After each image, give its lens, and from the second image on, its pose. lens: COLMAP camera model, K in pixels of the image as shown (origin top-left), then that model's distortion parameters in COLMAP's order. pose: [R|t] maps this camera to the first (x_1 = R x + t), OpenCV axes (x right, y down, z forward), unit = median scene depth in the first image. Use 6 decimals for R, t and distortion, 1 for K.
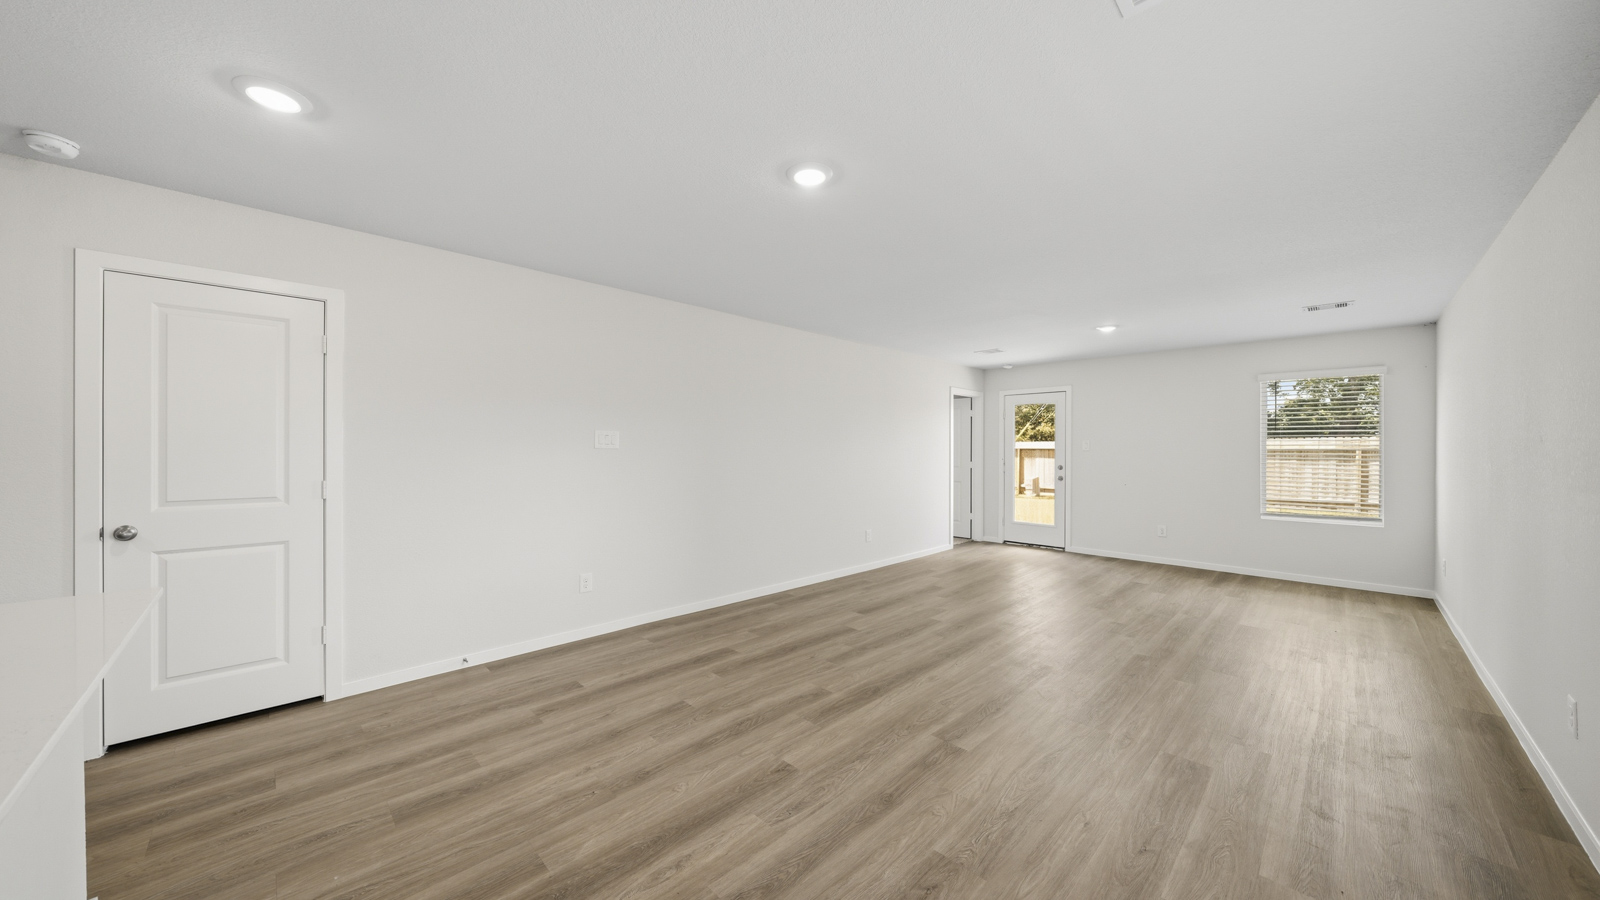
lens RADIAL K [[544.1, 0, 795.9], [0, 544.1, 449.8], [0, 0, 1]] dist [-0.005392, 0.000045]
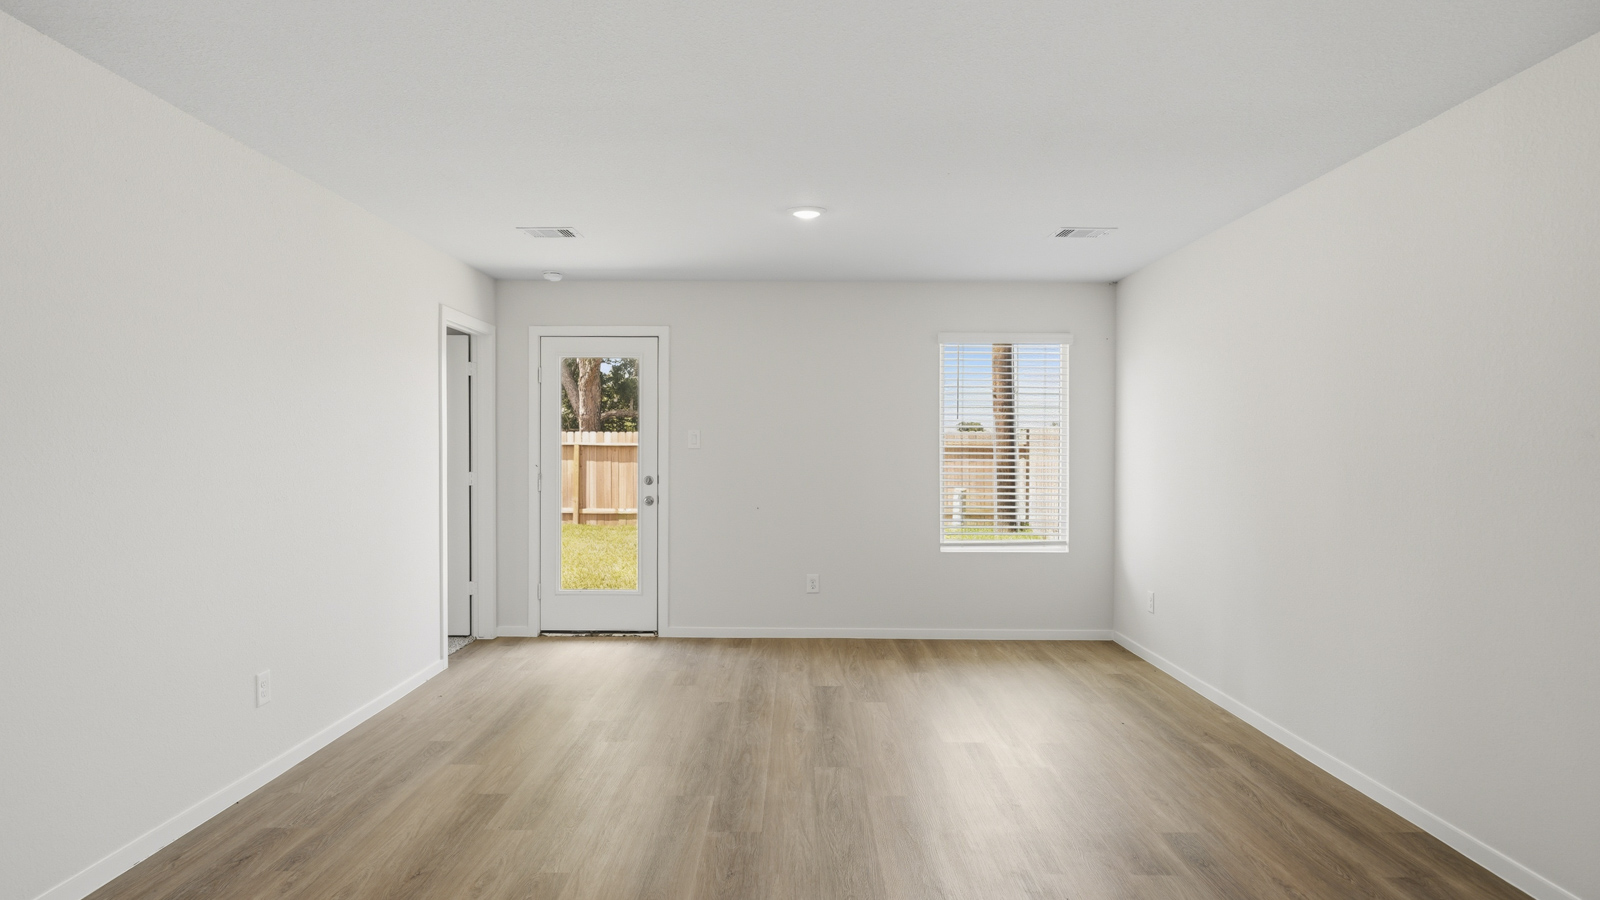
lens RADIAL K [[887.9, 0, 796.1], [0, 887.9, 463.1], [0, 0, 1]] dist [-0.005047, 0.000024]
pose [[0.704652, -0.011652, 0.709457, -0.052488], [-0.000978, 0.999848, 0.017392, 0.000831], [-0.709552, -0.012950, 0.704534, 0.587851]]
